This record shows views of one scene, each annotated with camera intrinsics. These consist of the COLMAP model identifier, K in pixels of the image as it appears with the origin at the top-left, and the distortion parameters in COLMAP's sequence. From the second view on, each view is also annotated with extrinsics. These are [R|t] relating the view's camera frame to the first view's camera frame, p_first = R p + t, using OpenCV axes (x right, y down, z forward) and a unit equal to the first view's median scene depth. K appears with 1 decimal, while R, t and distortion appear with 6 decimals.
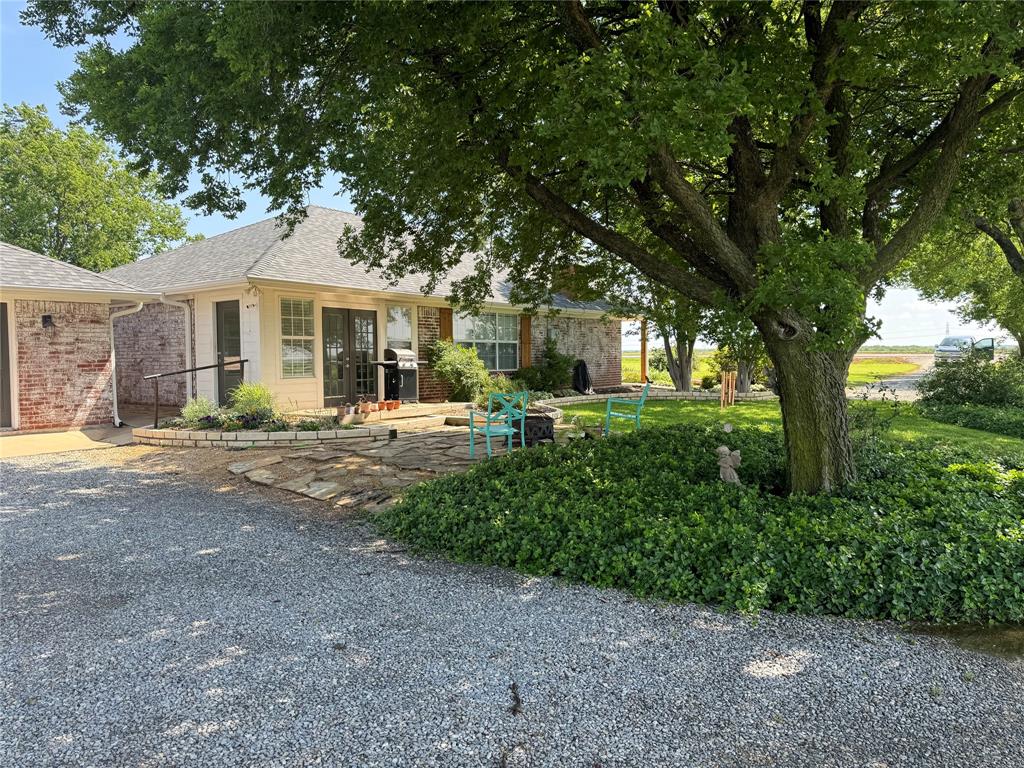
lens RADIAL K [[722.6, 0, 512.0], [0, 722.6, 384.0], [0, 0, 1]] dist [-0.007637, -0.001051]
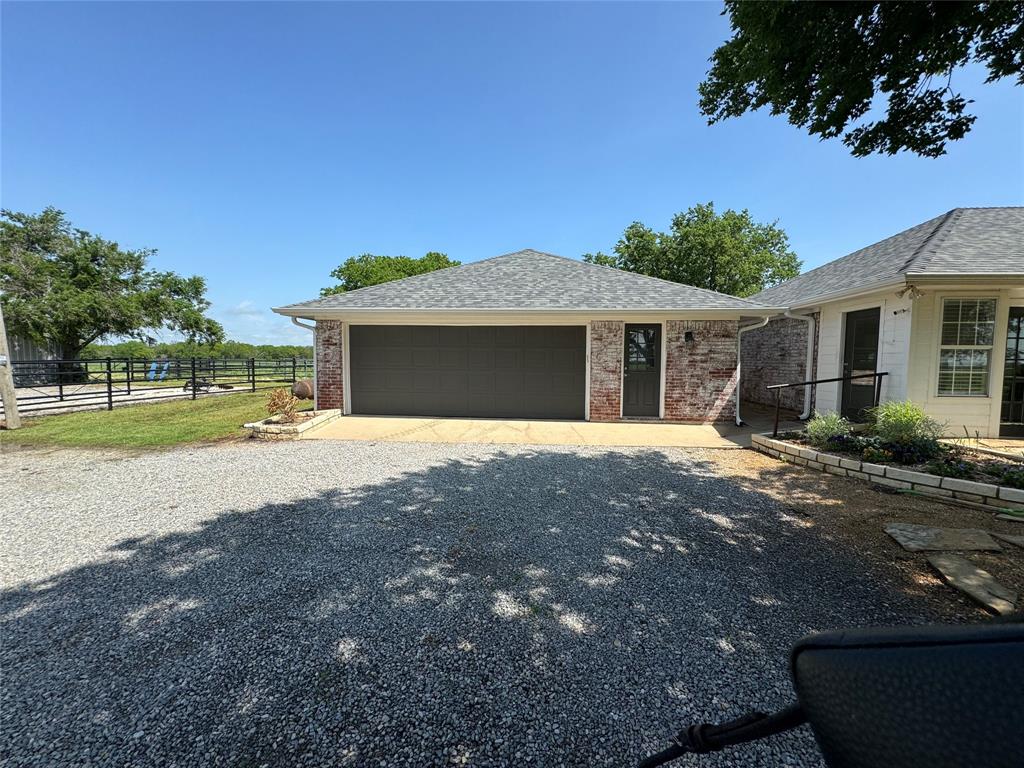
lens RADIAL K [[405.9, 0, 512.0], [0, 405.9, 384.0], [0, 0, 1]] dist [-0.015999, -0.000236]
pose [[0.525267, 0.062796, -0.848617, -0.196362], [-0.047002, 0.997892, 0.044750, -0.020895], [0.849638, 0.016381, 0.527111, 0.355924]]
